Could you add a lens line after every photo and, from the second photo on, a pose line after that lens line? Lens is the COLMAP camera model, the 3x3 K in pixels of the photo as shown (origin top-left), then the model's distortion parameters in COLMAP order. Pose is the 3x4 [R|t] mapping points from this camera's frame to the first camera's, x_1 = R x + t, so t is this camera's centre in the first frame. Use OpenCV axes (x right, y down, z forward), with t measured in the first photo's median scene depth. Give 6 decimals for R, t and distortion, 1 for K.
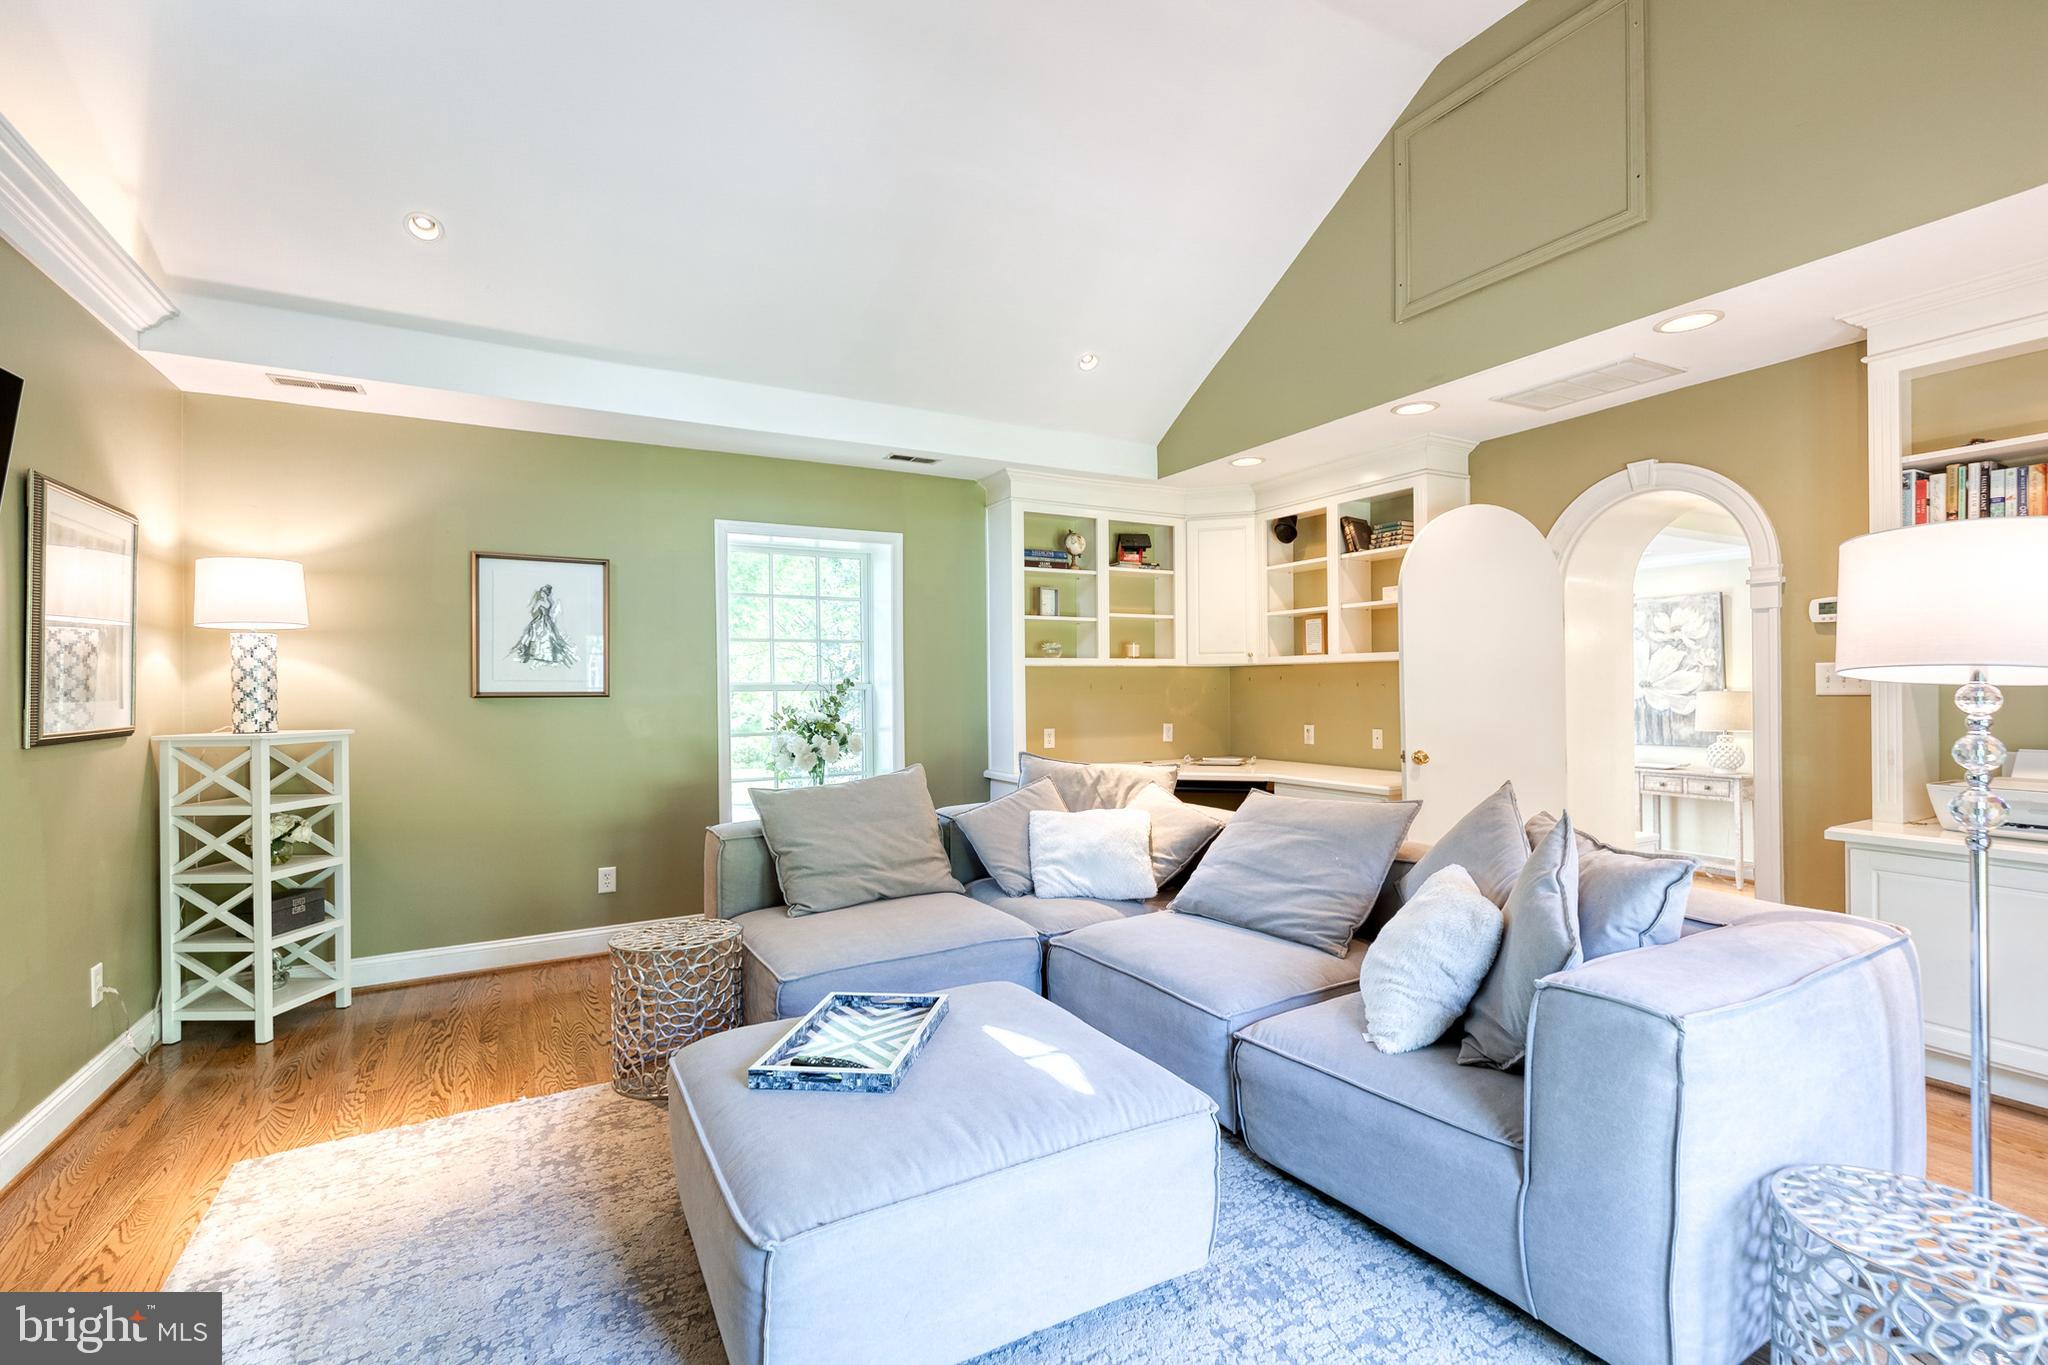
lens RADIAL K [[941.0, 0, 1069.8], [0, 941.0, 688.9], [0, 0, 1]] dist [0.012834, -0.002545]
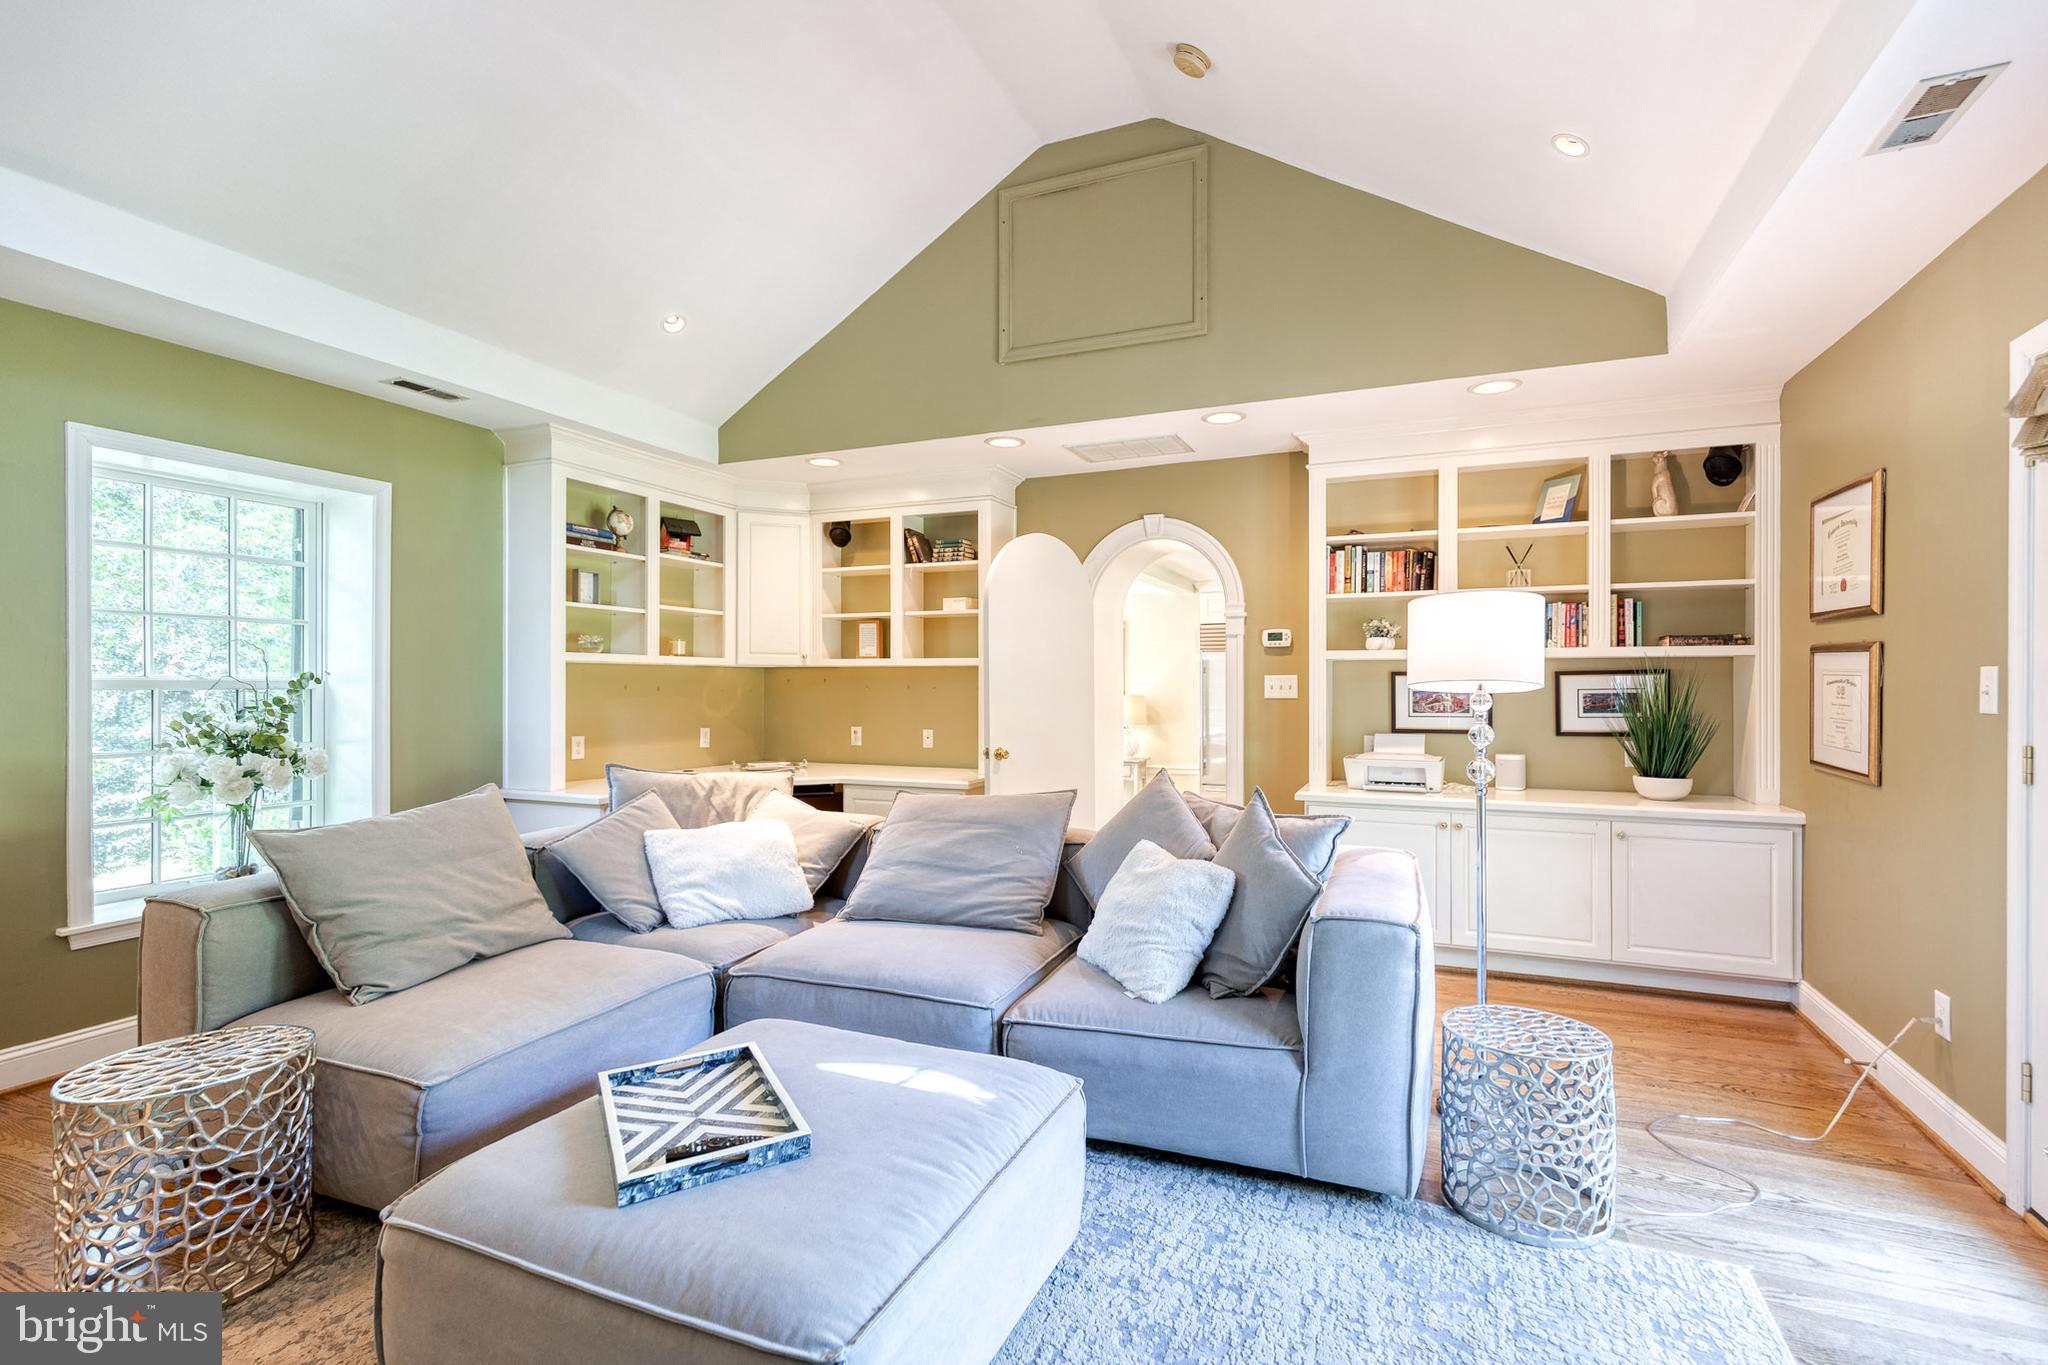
lens RADIAL K [[941.0, 0, 1041.4], [0, 941.0, 683.1], [0, 0, 1]] dist [0.012834, -0.002545]
pose [[0.788853, 0.012061, 0.614464, -0.317952], [-0.006555, 0.999916, -0.011212, 0.001599], [-0.614547, 0.004816, 0.788865, 0.104196]]
